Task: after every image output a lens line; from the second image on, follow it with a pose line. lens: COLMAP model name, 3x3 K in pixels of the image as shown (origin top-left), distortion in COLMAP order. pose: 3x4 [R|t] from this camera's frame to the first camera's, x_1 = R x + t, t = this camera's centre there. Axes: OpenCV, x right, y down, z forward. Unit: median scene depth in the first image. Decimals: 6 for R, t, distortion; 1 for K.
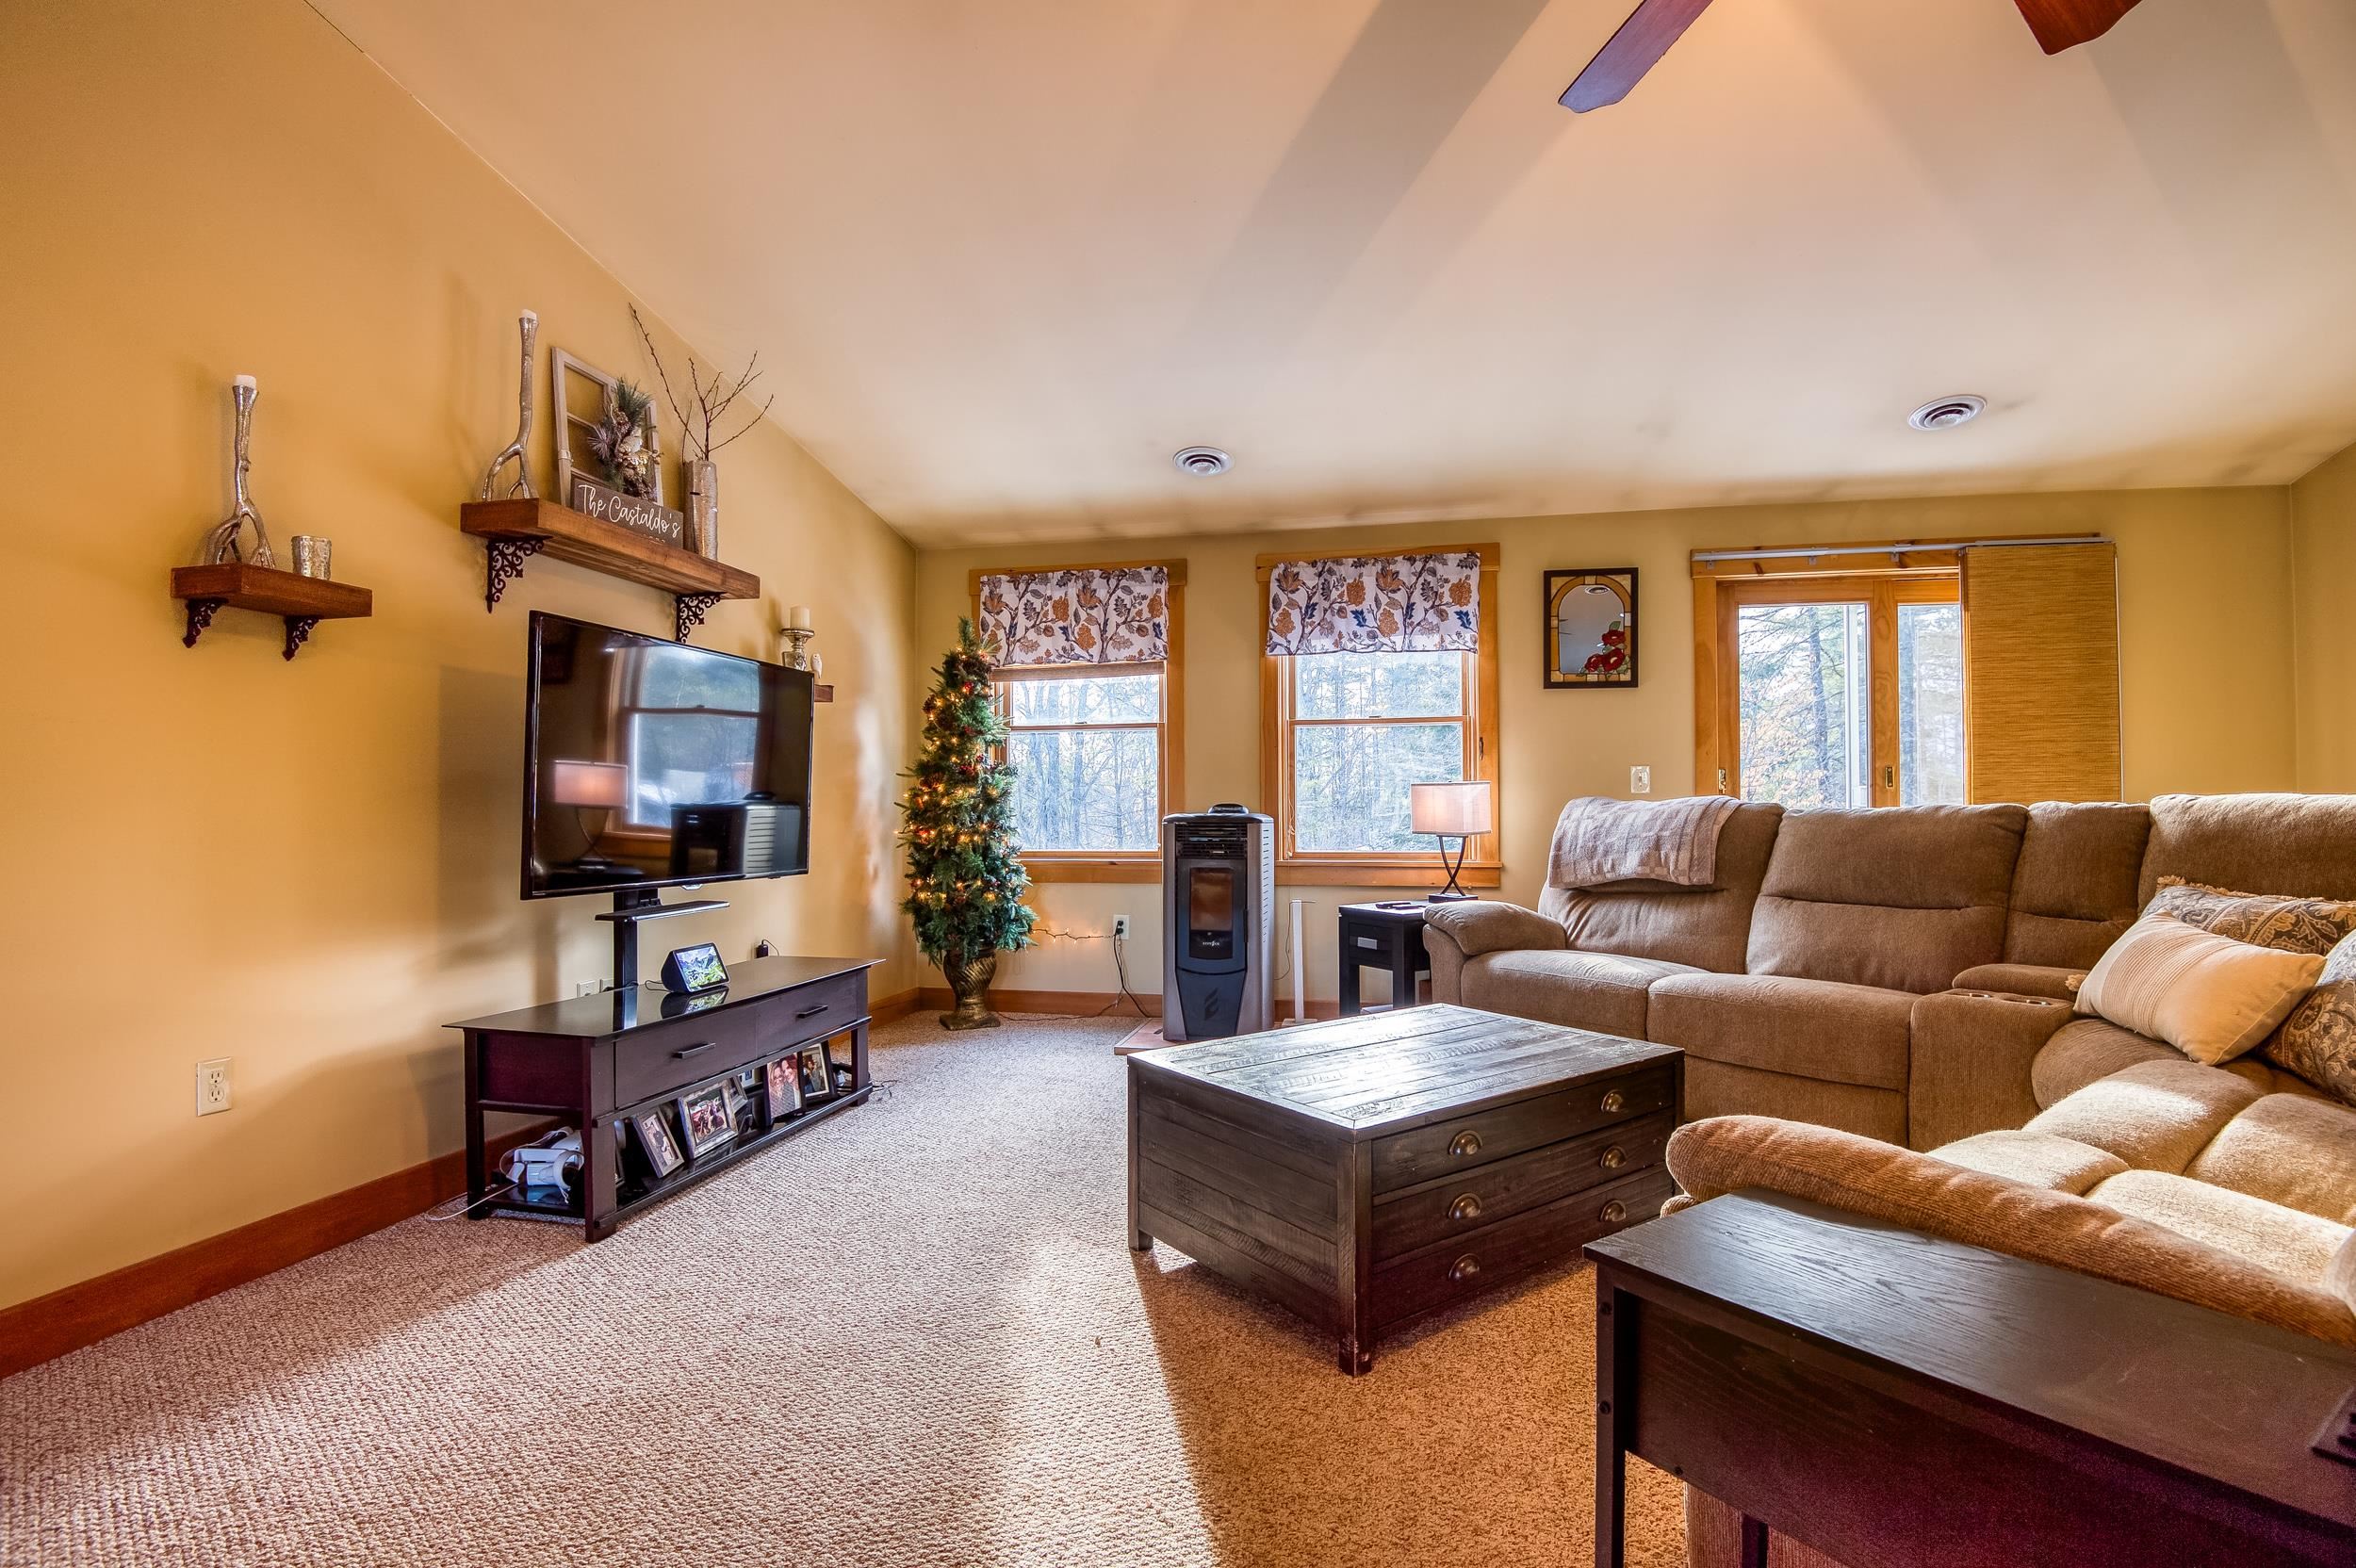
lens RADIAL K [[1126.9, 0, 1178.2], [0, 1126.9, 797.5], [0, 0, 1]] dist [-0.012489, -0.018468]
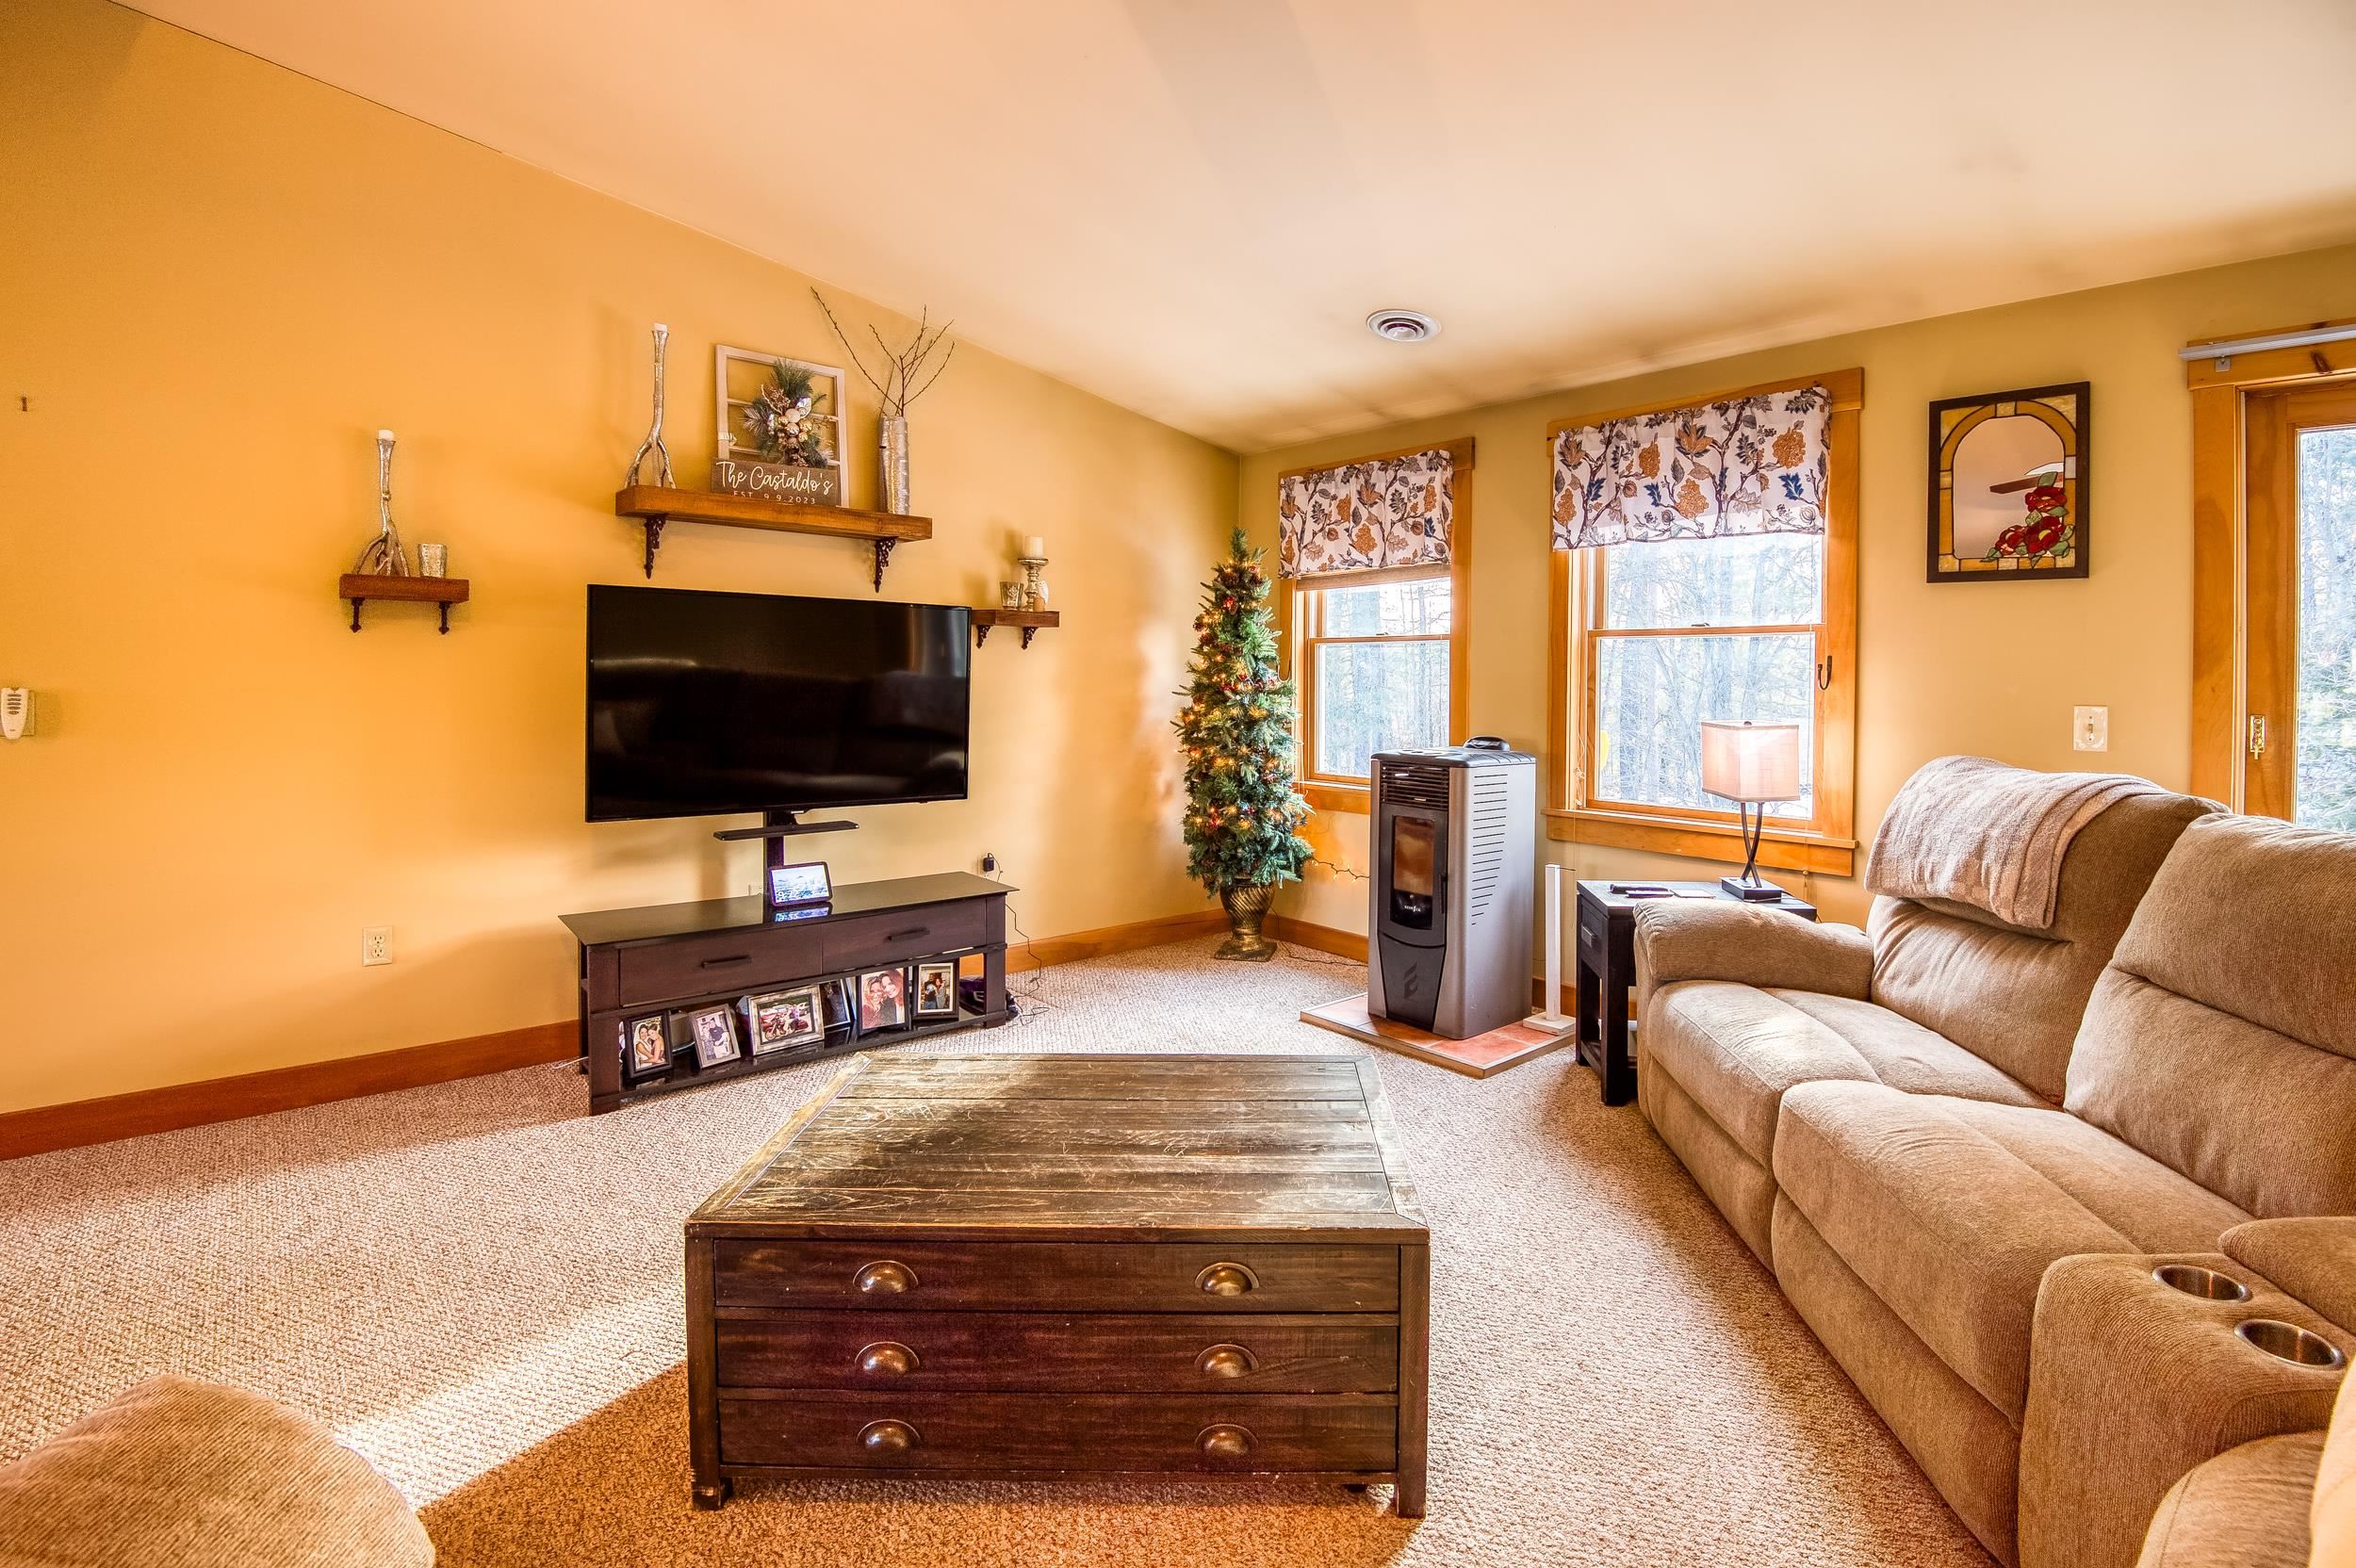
lens RADIAL K [[1126.9, 0, 1162.7], [0, 1126.9, 712.3], [0, 0, 1]] dist [-0.012489, -0.018468]
pose [[0.806627, 0.027278, -0.590431, 0.353924], [-0.006097, 0.999265, 0.037836, -0.043884], [0.591029, -0.026920, 0.806201, 0.214749]]
